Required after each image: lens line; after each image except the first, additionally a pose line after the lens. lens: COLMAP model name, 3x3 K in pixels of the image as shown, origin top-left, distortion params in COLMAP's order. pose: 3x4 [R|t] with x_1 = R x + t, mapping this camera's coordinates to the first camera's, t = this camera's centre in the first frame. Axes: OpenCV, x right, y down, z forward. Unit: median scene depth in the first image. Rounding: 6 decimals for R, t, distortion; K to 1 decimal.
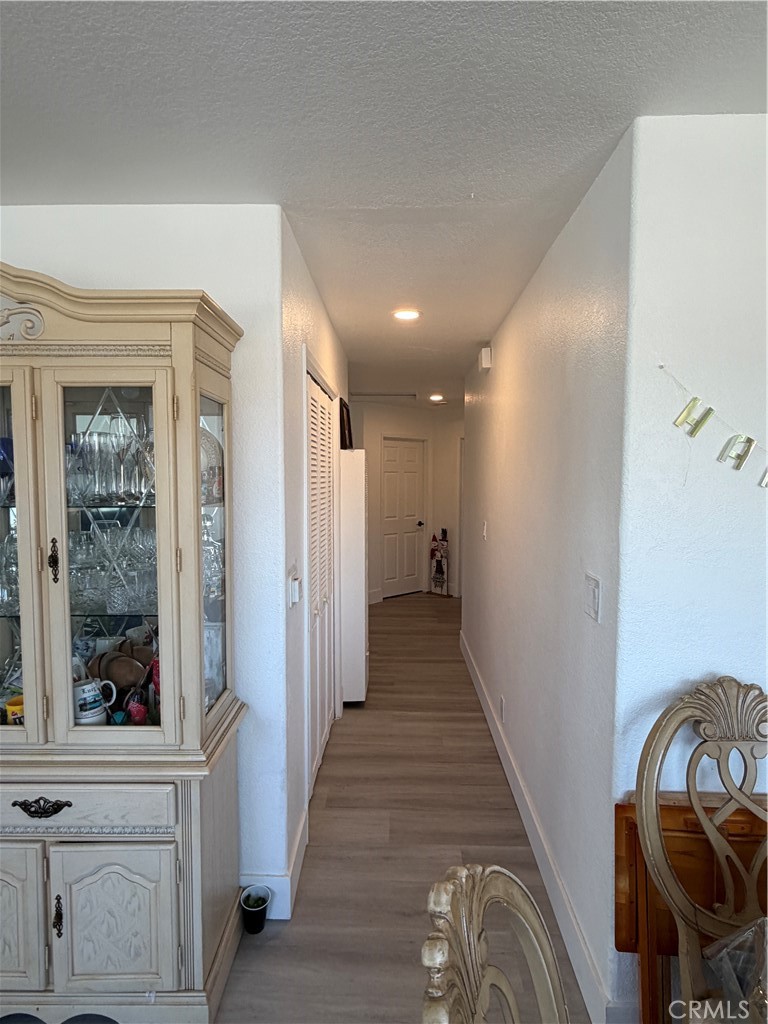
lens RADIAL K [[467.4, 0, 384.0], [0, 467.4, 512.0], [0, 0, 1]] dist [0.000332, -0.000088]
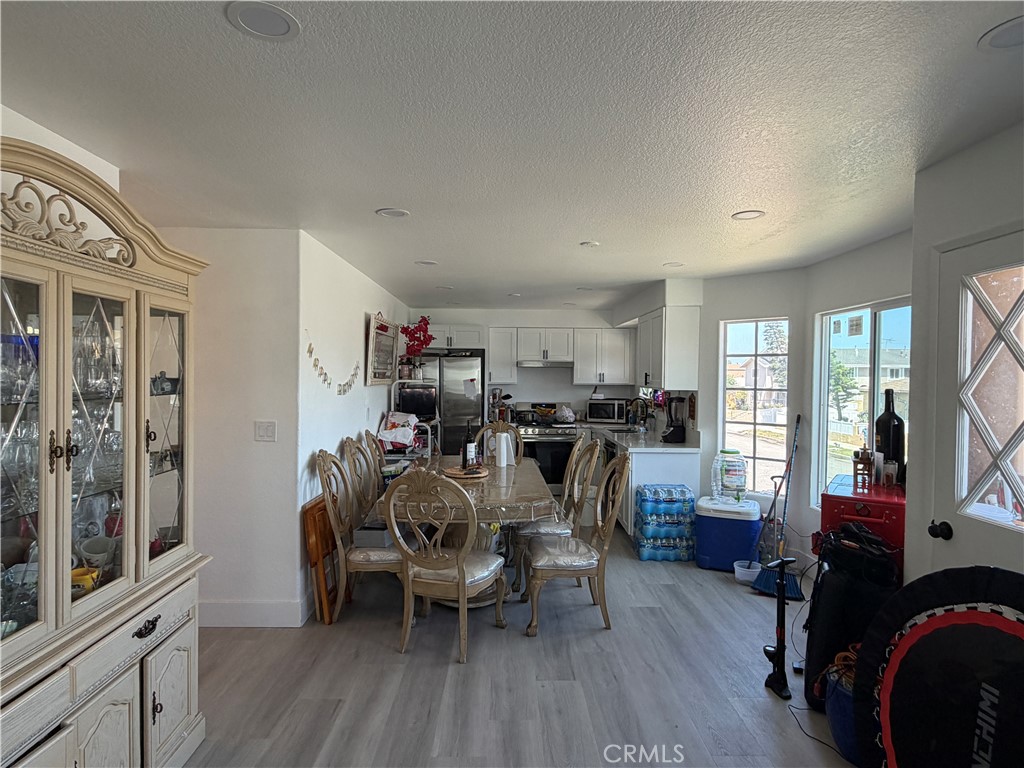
lens RADIAL K [[571.7, 0, 509.0], [0, 571.7, 379.9], [0, 0, 1]] dist [0.001963, -0.000911]
pose [[-0.024151, -0.012161, 0.999634, -2.324256], [0.057358, 0.998262, 0.013530, -0.017257], [-0.998062, 0.057664, -0.023411, -0.001036]]
